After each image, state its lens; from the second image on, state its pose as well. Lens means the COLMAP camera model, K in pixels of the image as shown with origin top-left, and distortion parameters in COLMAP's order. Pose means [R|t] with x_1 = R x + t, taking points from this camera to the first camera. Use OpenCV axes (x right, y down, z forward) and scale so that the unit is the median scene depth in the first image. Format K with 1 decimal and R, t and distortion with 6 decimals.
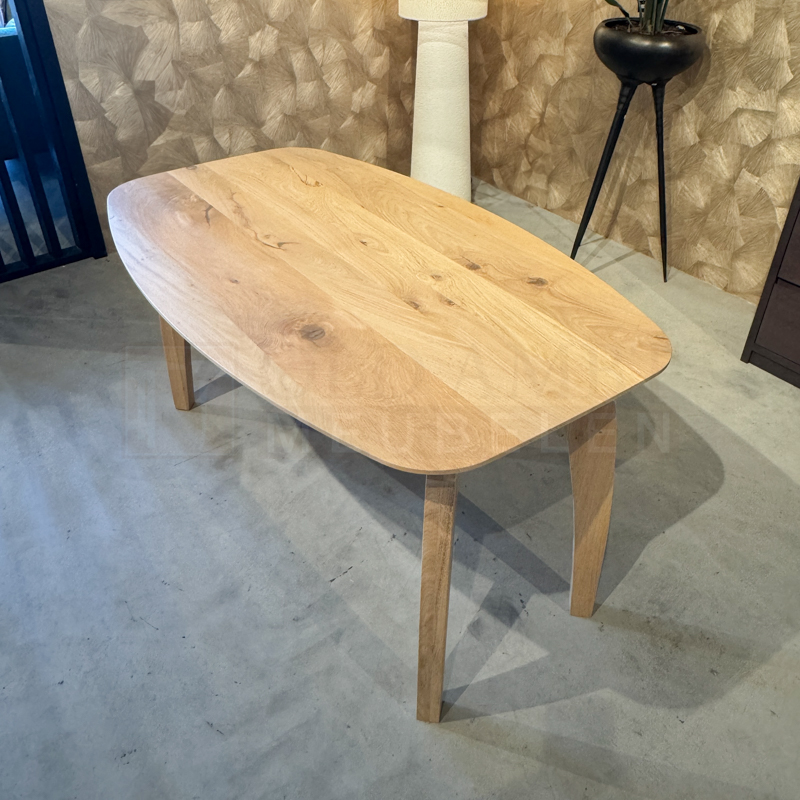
lens RADIAL K [[773.2, 0, 407.2], [0, 773.2, 392.8], [0, 0, 1]] dist [-0.017535, 0.034001]
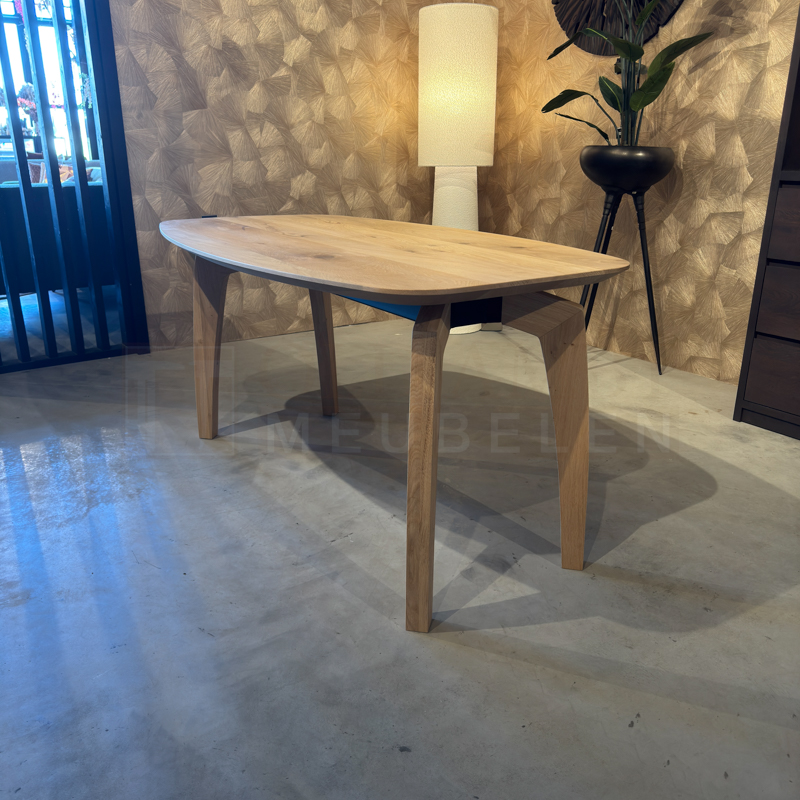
lens RADIAL K [[764.5, 0, 412.1], [0, 764.5, 405.8], [0, 0, 1]] dist [0.140555, -0.248087]
pose [[0.999331, 0.011837, -0.034593, 0.035068], [-0.021606, 0.954449, -0.297590, 0.301694], [0.029495, 0.298138, 0.954067, -0.034624]]
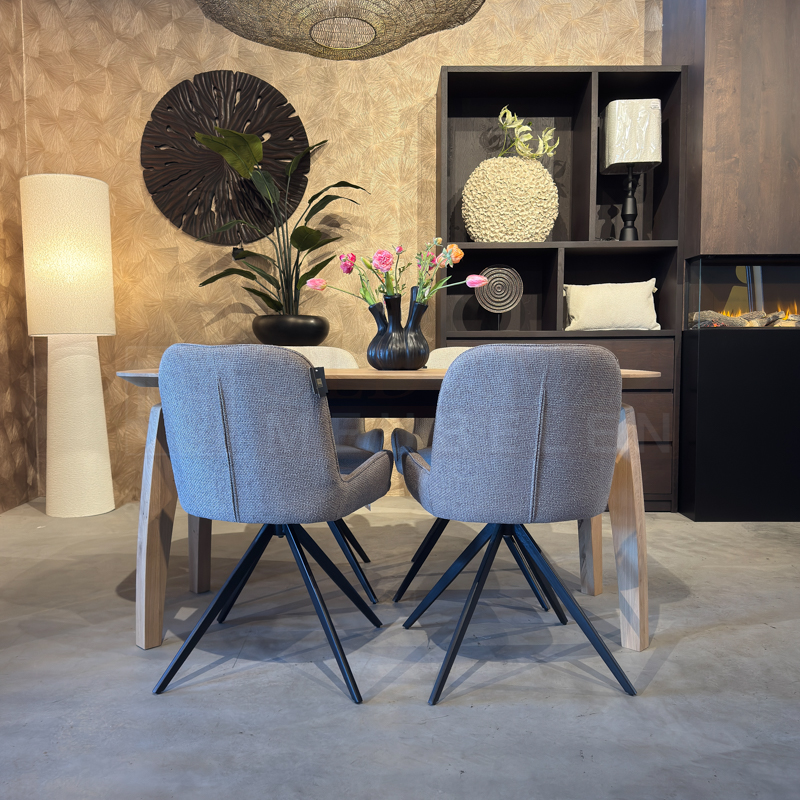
lens RADIAL K [[768.6, 0, 415.6], [0, 768.6, 400.0], [0, 0, 1]] dist [0.119975, -0.221969]
pose [[0.566556, -0.057597, 0.822008, -0.824033], [0.488128, 0.827153, -0.278477, 0.176939], [-0.663886, 0.559018, 0.496744, 0.260963]]
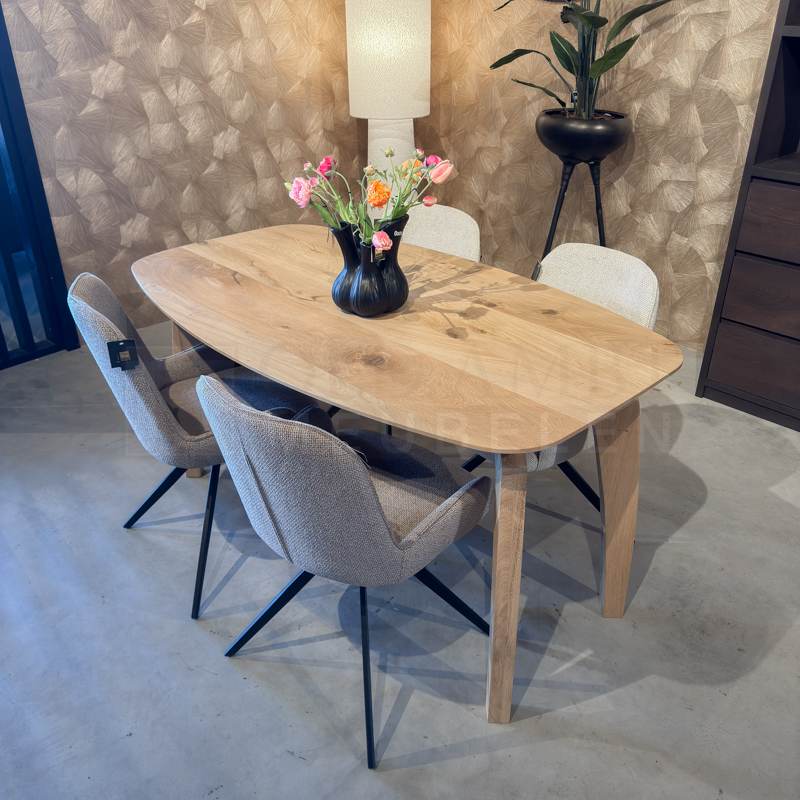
lens RADIAL K [[768.6, 0, 415.6], [0, 768.6, 400.0], [0, 0, 1]] dist [0.119975, -0.221969]
pose [[0.988699, -0.072756, 0.131076, -0.130903], [0.089032, 0.988414, -0.122928, 0.075389], [-0.120614, 0.133209, 0.983721, -0.062722]]
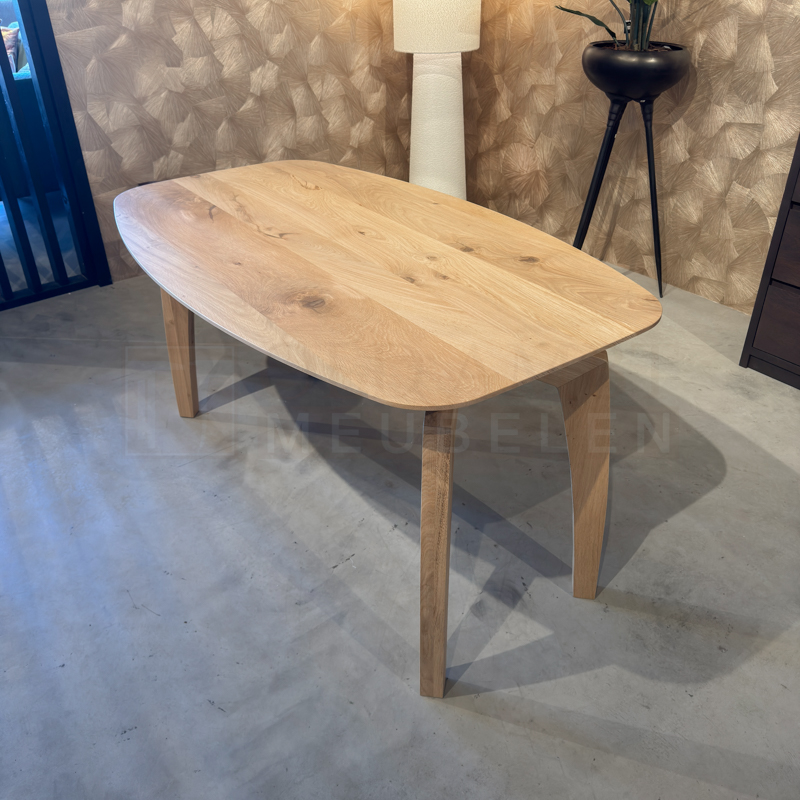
lens RADIAL K [[767.3, 0, 400.0], [0, 767.3, 400.0], [0, 0, 1]] dist [0.130495, -0.255029]
pose [[0.999782, -0.016340, -0.012993, 0.003748], [0.015326, 0.997091, -0.074666, 0.081935], [0.014175, 0.074450, 0.997124, -0.015062]]
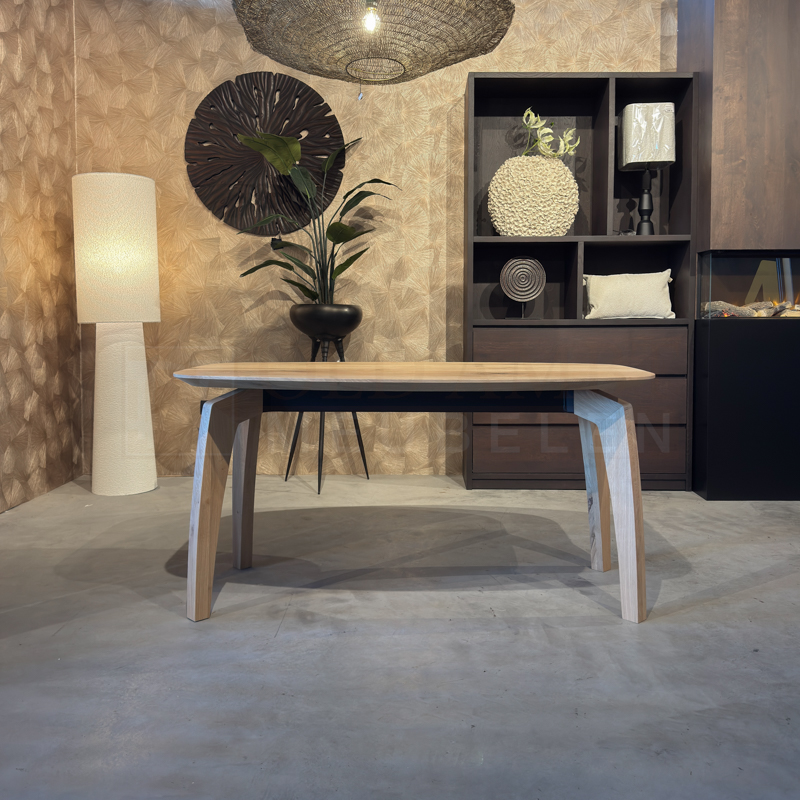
lens RADIAL K [[786.4, 0, 453.9], [0, 786.4, 348.9], [0, 0, 1]] dist [0.119483, -0.231087]
pose [[0.563461, -0.038805, 0.825231, -0.919676], [0.487350, 0.822190, -0.294097, 0.187562], [-0.667085, 0.567888, 0.482183, 0.164375]]
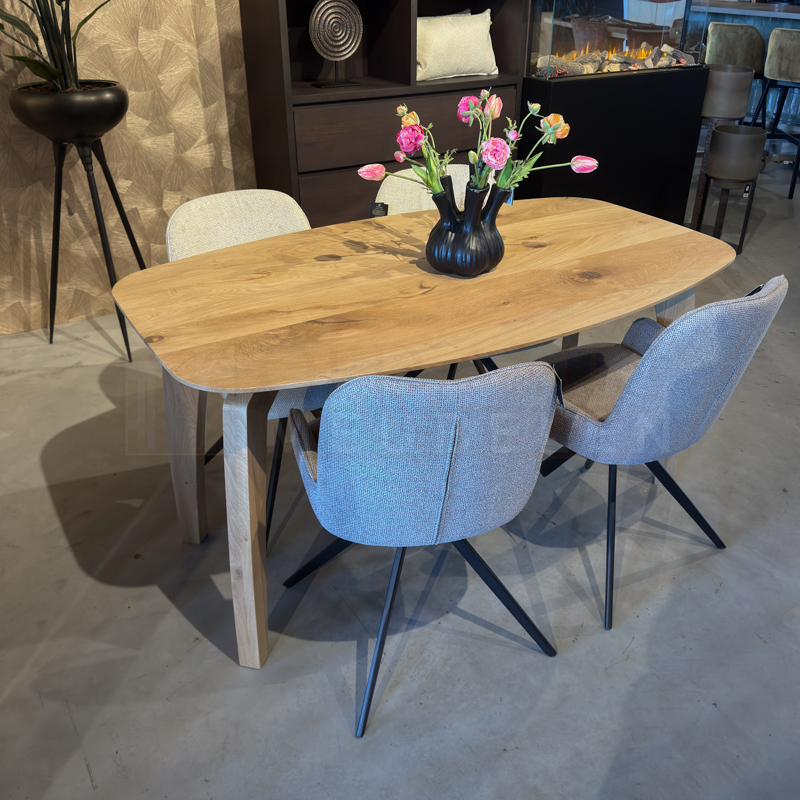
lens RADIAL K [[786.4, 0, 453.9], [0, 786.4, 348.9], [0, 0, 1]] dist [0.119483, -0.231087]
pose [[0.038548, -0.455839, 0.889227, -0.808961], [0.571773, 0.739873, 0.354490, -0.348028], [-0.819506, 0.494771, 0.289157, 0.535643]]
